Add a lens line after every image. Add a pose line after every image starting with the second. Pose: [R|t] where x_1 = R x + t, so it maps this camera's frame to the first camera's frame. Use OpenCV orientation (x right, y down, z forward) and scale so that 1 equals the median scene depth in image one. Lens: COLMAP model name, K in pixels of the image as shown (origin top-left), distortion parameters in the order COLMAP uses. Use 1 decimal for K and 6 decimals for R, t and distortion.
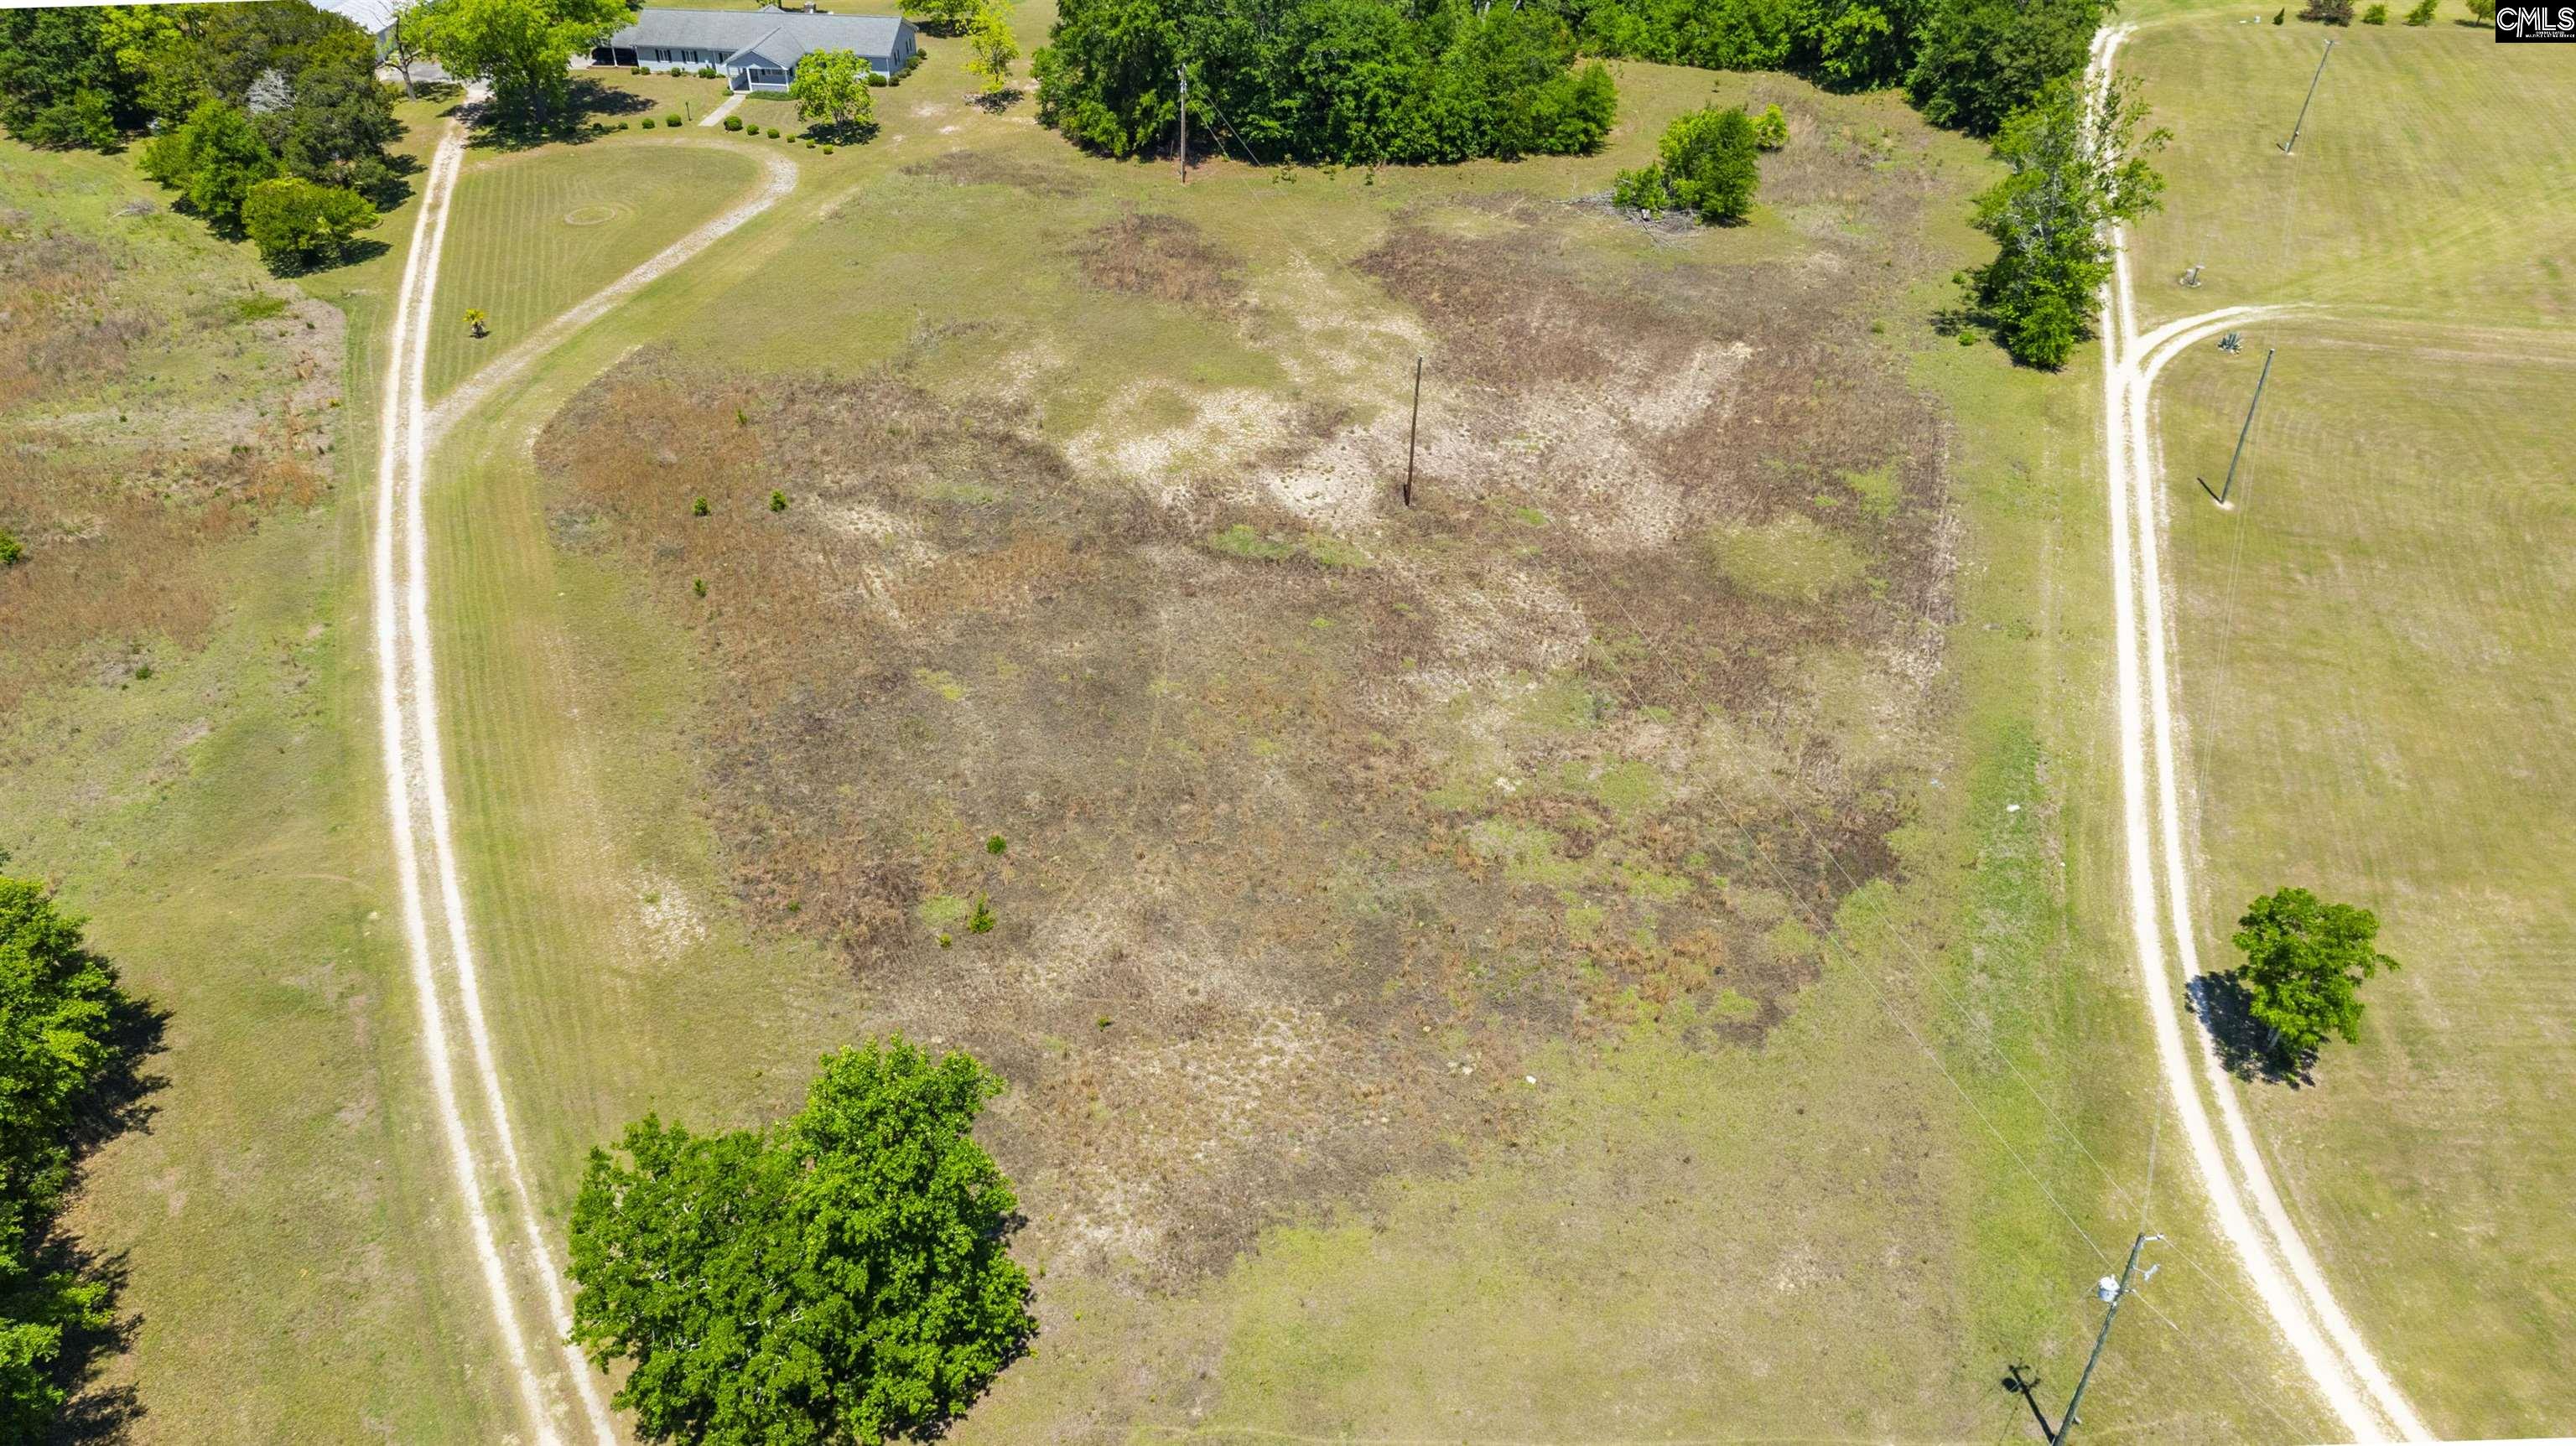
lens RADIAL K [[1885.6, 0, 1288.0], [0, 1885.6, 723.0], [0, 0, 1]] dist [-0.022312, 0.007600]
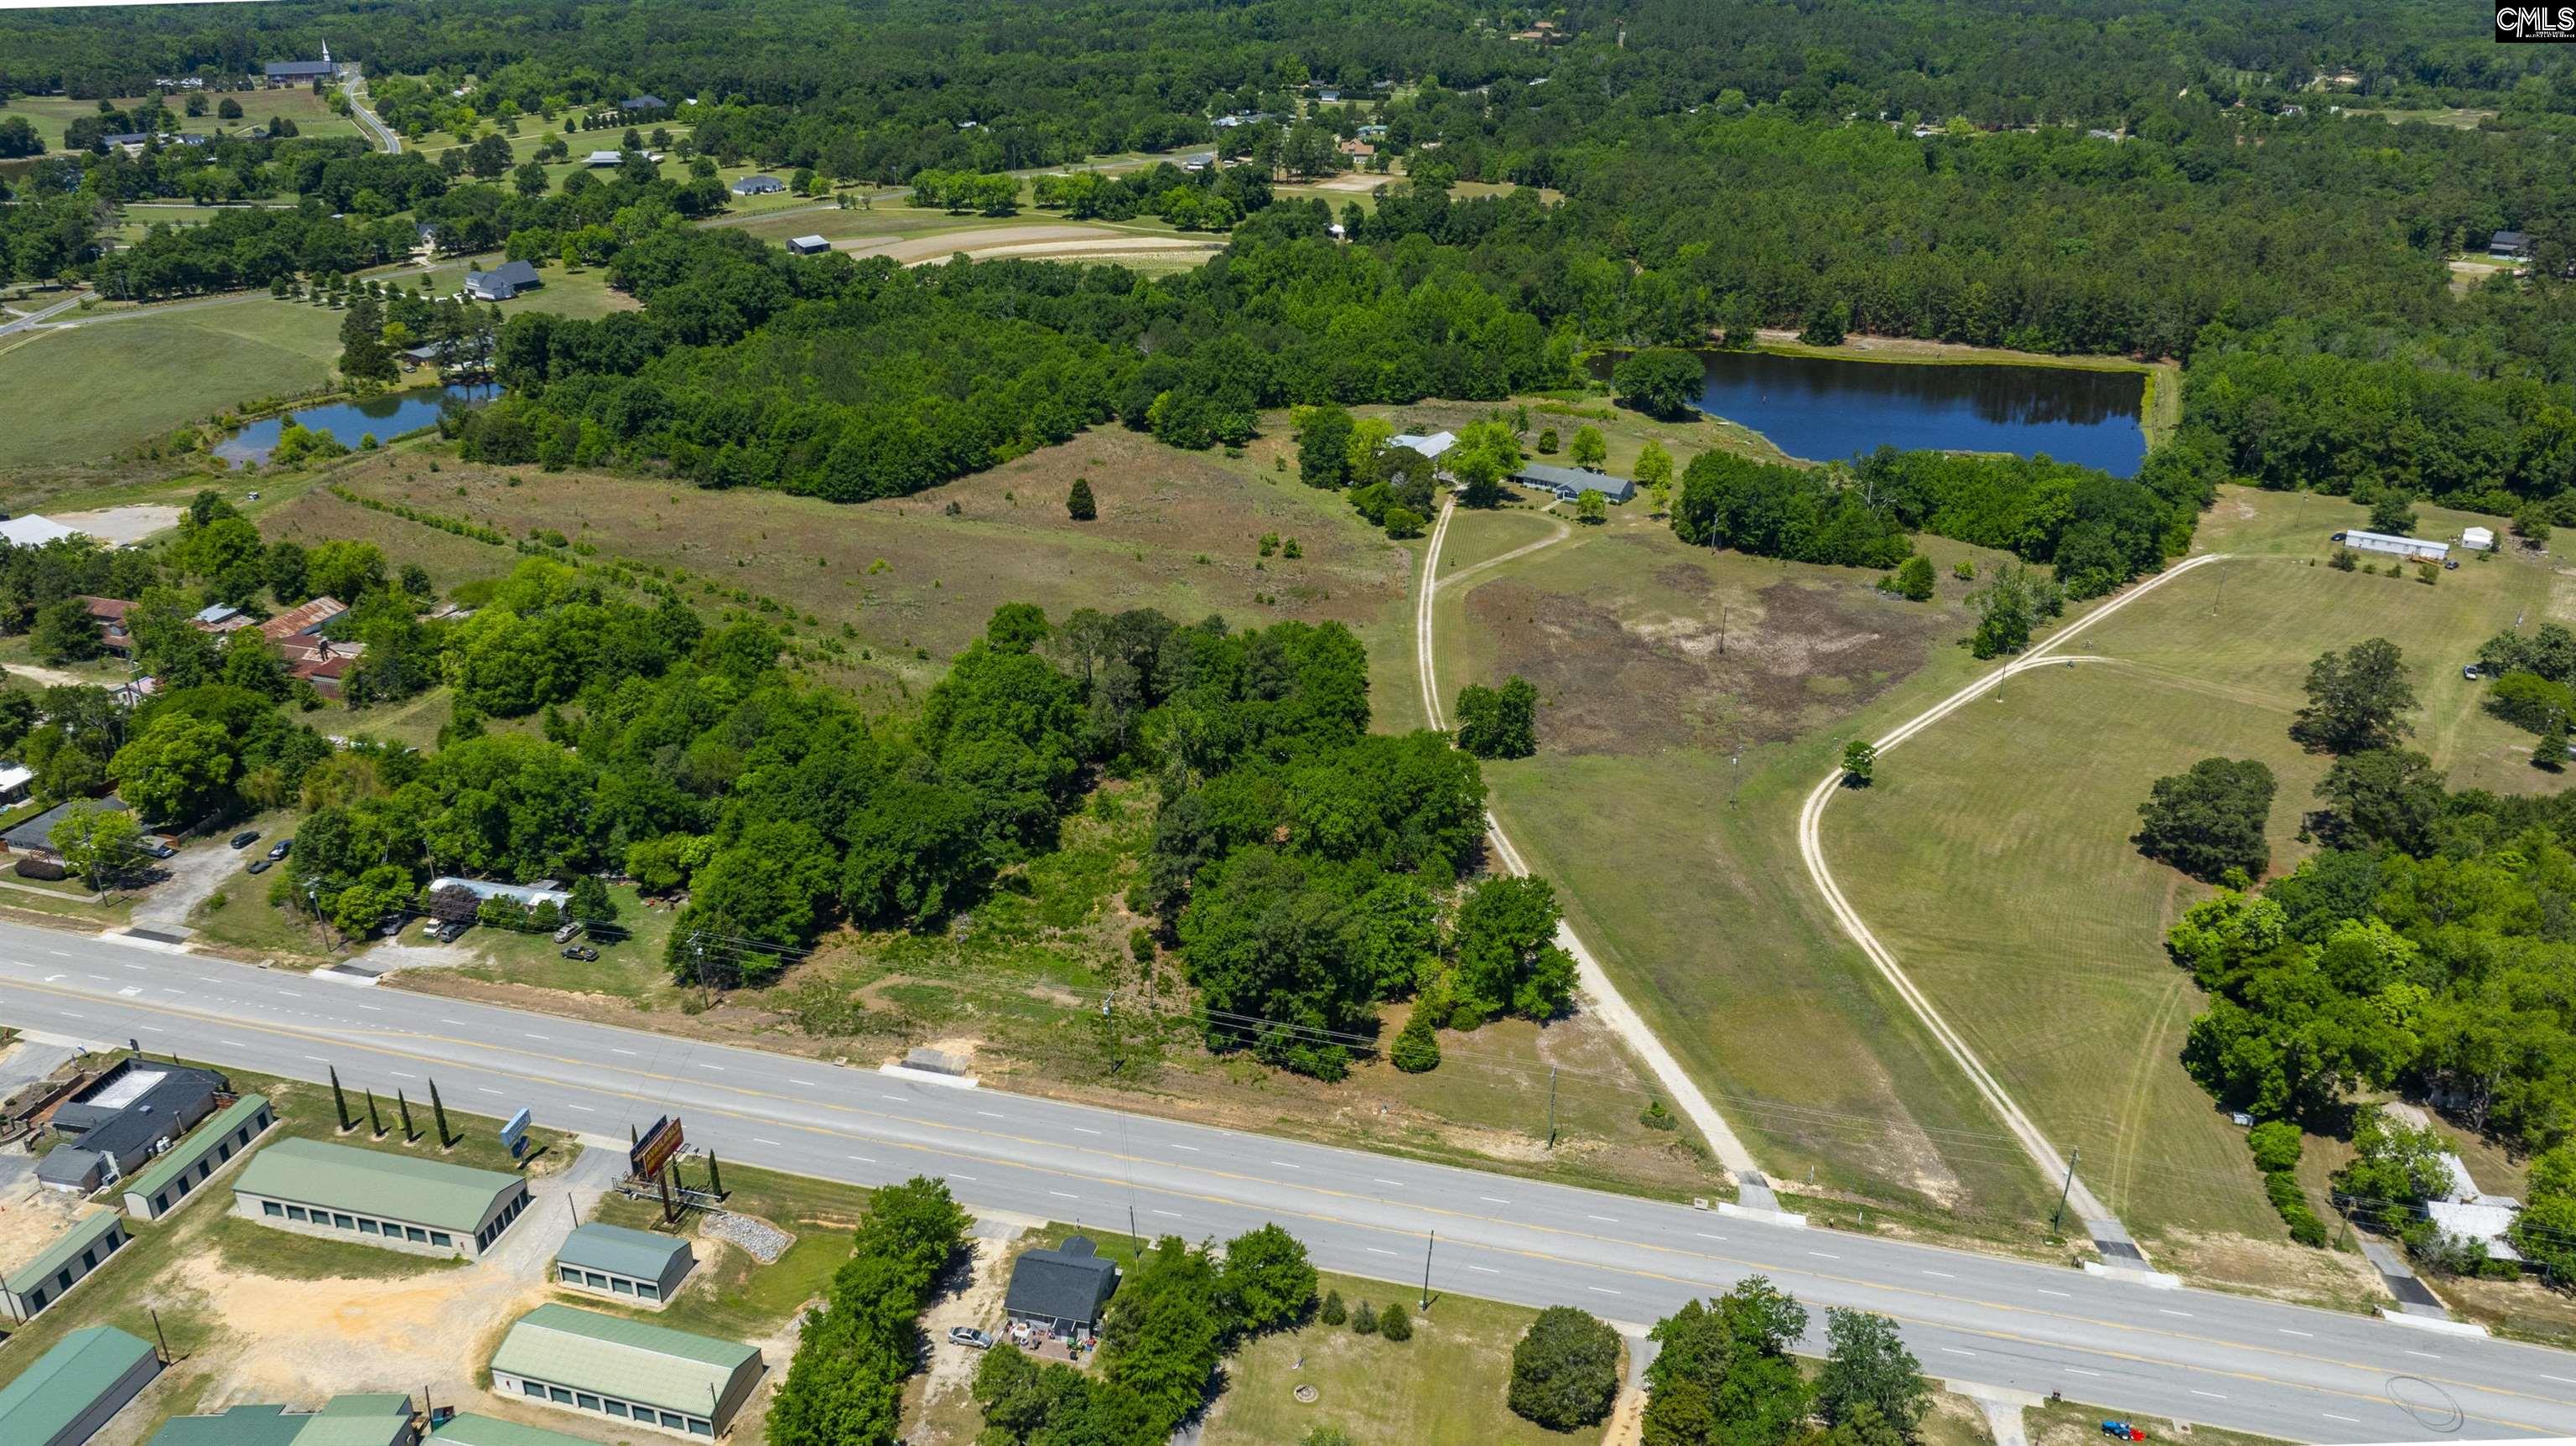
lens RADIAL K [[1850.3, 0, 1288.0], [0, 1850.3, 723.0], [0, 0, 1]] dist [-0.025440, 0.000286]
pose [[0.895900, 0.176976, -0.407484, 0.690695], [-0.254447, 0.956291, -0.144100, 0.620540], [0.364171, 0.232782, 0.901772, -2.012096]]
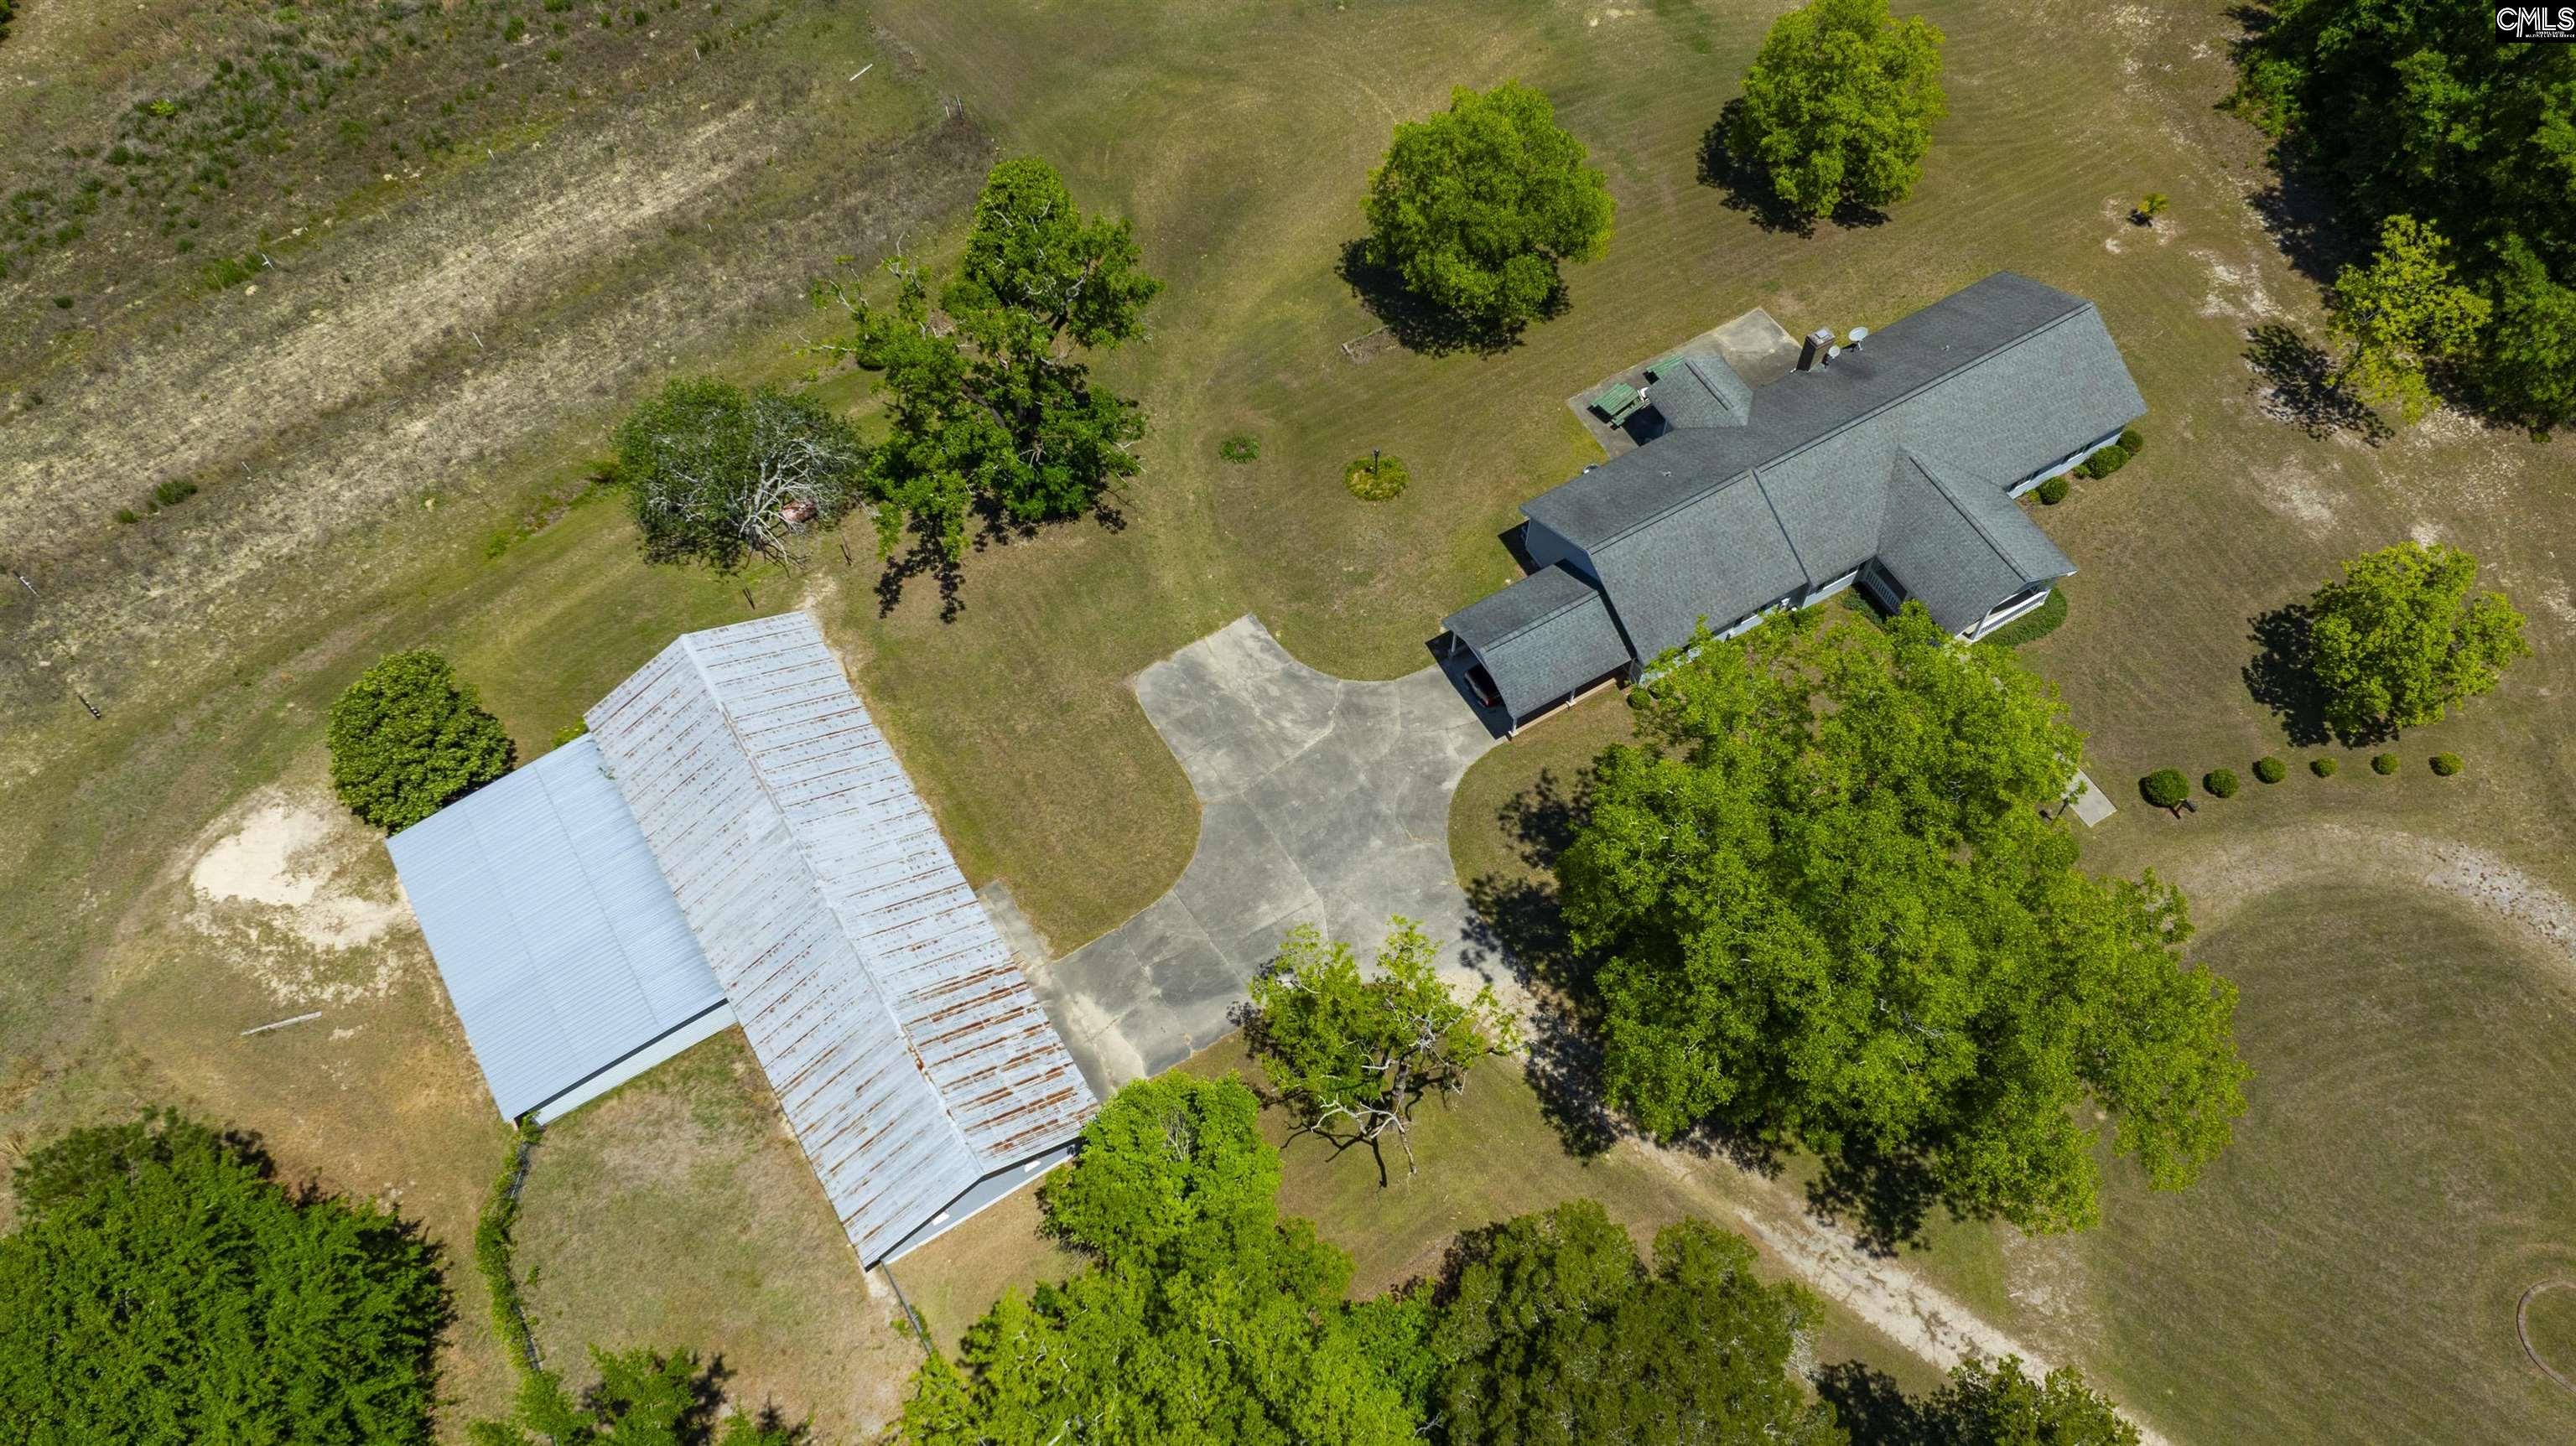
lens RADIAL K [[1885.6, 0, 1288.0], [0, 1885.6, 723.0], [0, 0, 1]] dist [-0.022312, 0.007600]
pose [[0.782758, -0.543095, 0.303870, -0.856534], [0.371280, 0.799404, 0.472340, -0.905885], [-0.499440, -0.256907, 0.827381, 1.088003]]
